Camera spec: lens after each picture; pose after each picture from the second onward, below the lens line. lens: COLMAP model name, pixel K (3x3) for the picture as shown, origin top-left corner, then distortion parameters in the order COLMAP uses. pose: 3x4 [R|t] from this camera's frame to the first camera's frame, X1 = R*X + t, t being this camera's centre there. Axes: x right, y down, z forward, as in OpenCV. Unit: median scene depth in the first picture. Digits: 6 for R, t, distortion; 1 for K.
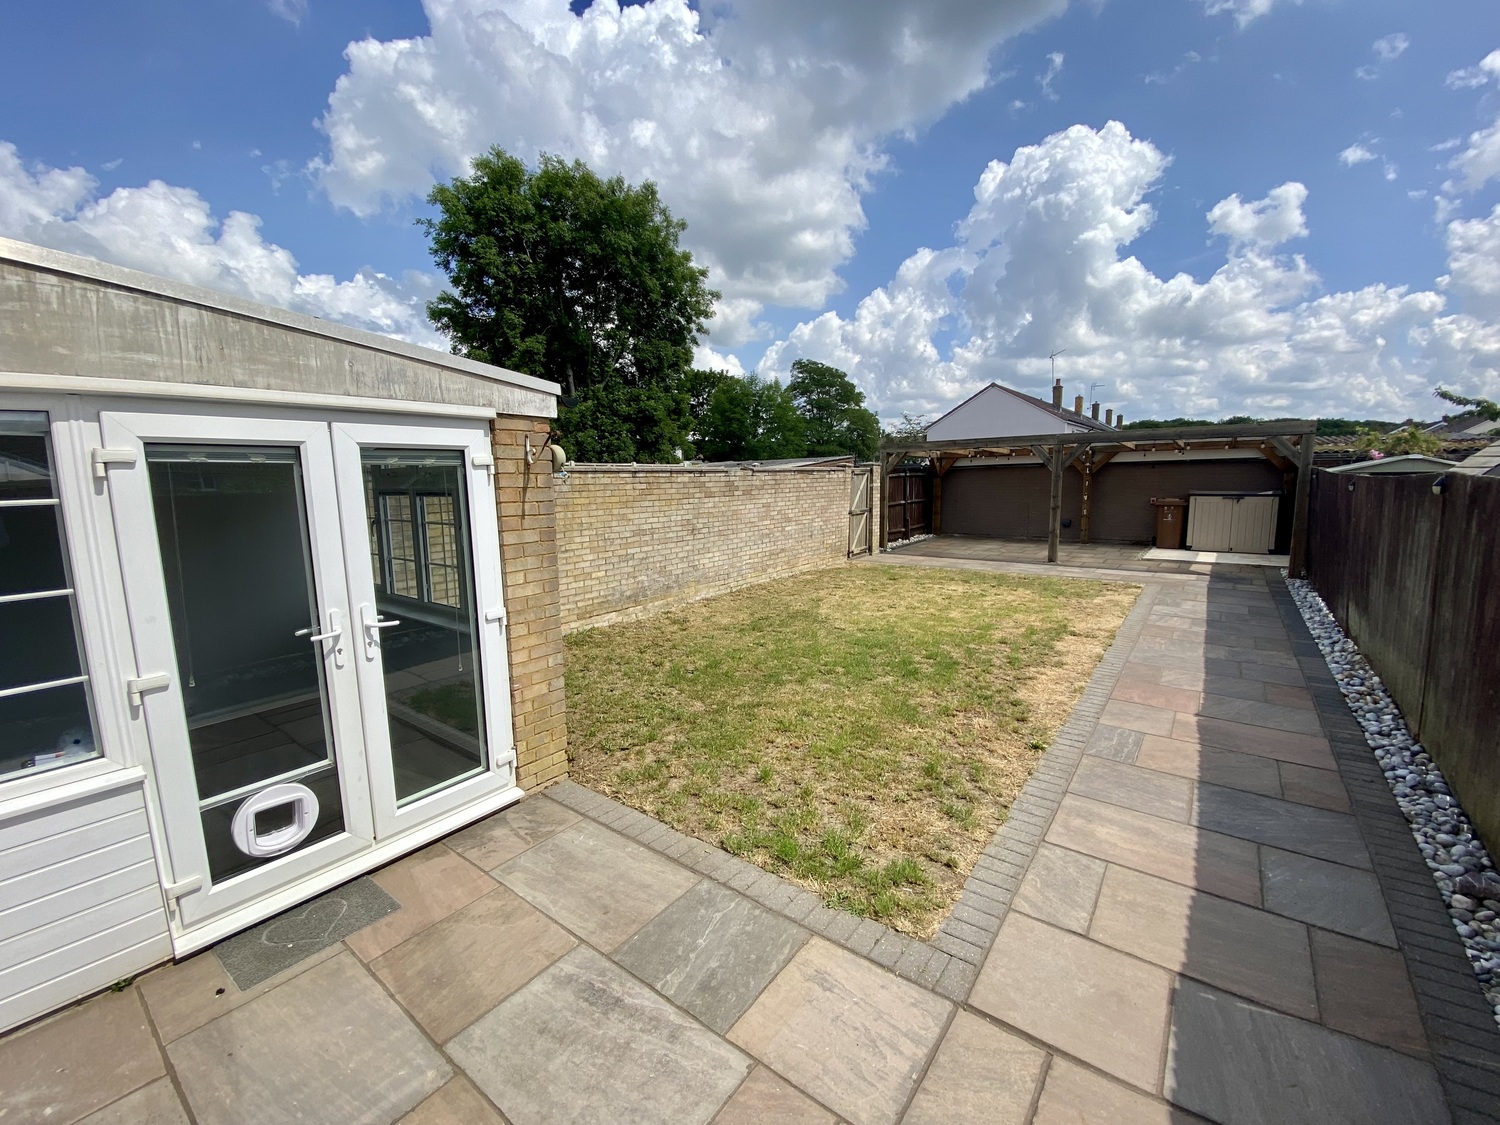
lens RADIAL K [[595.7, 0, 712.3], [0, 595.7, 562.8], [0, 0, 1]] dist [-0.041848, -0.000423]
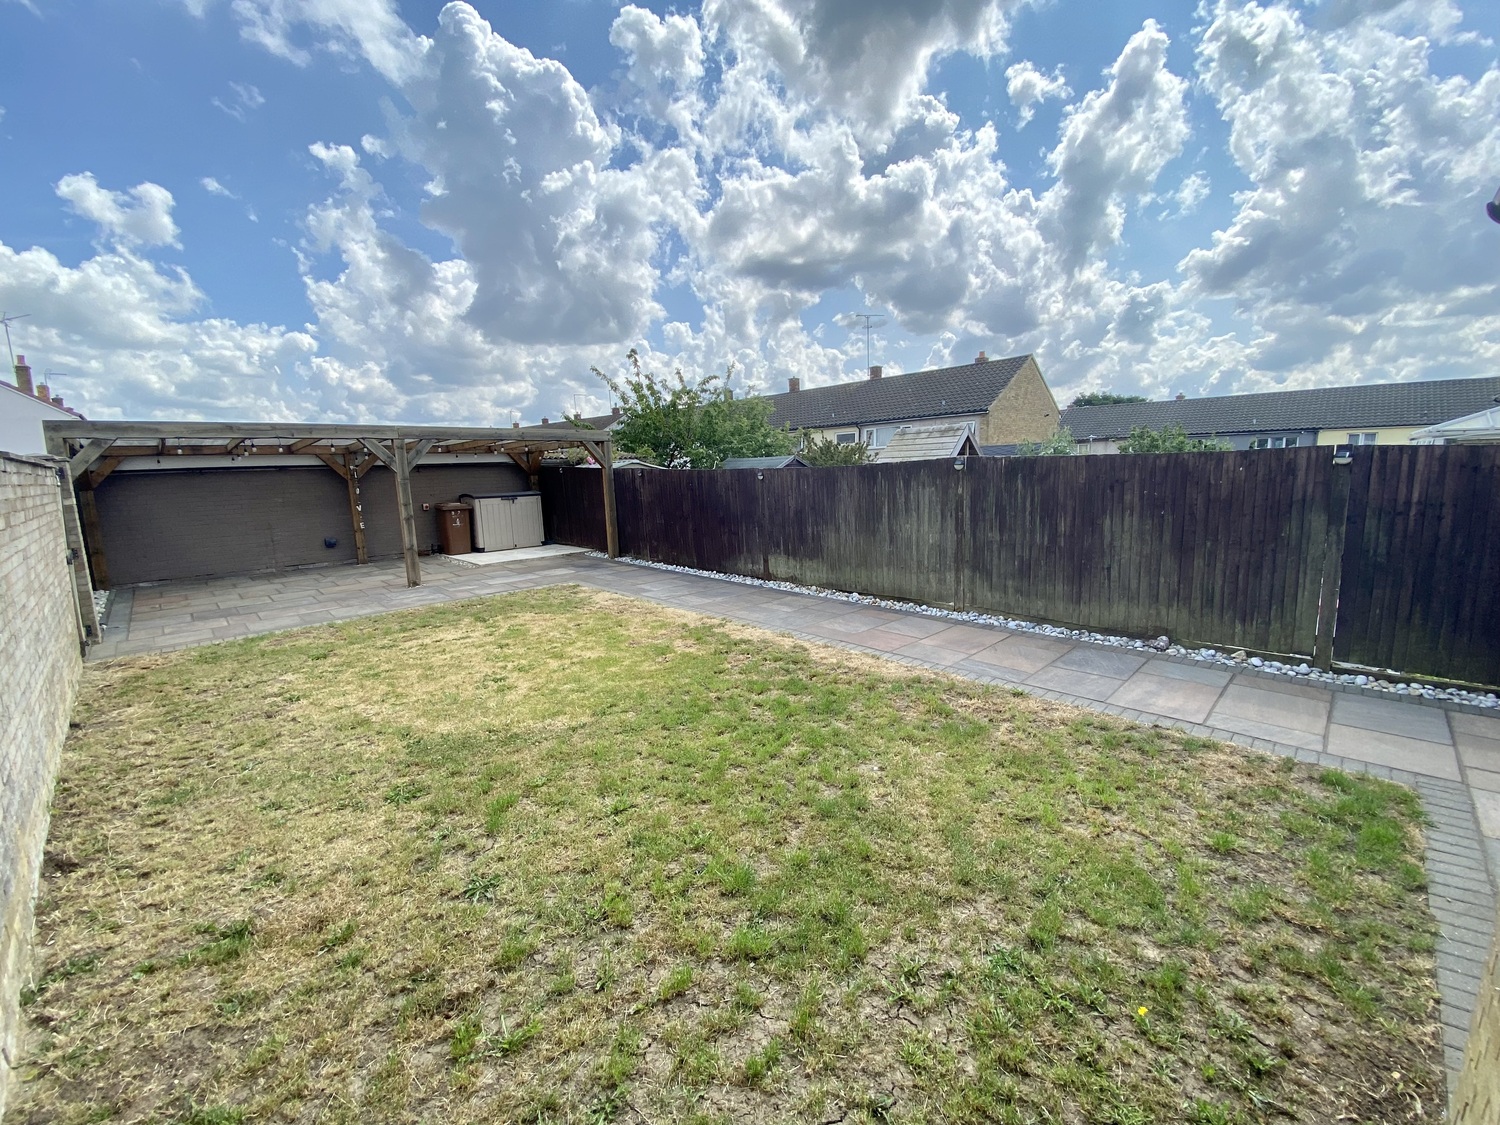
lens RADIAL K [[612.3, 0, 743.1], [0, 612.3, 564.3], [0, 0, 1]] dist [0.020368, -0.020447]
pose [[0.075771, -0.132052, 0.988343, -0.239659], [0.167483, 0.978796, 0.117936, -0.060246], [-0.982959, 0.156594, 0.096281, 0.528115]]
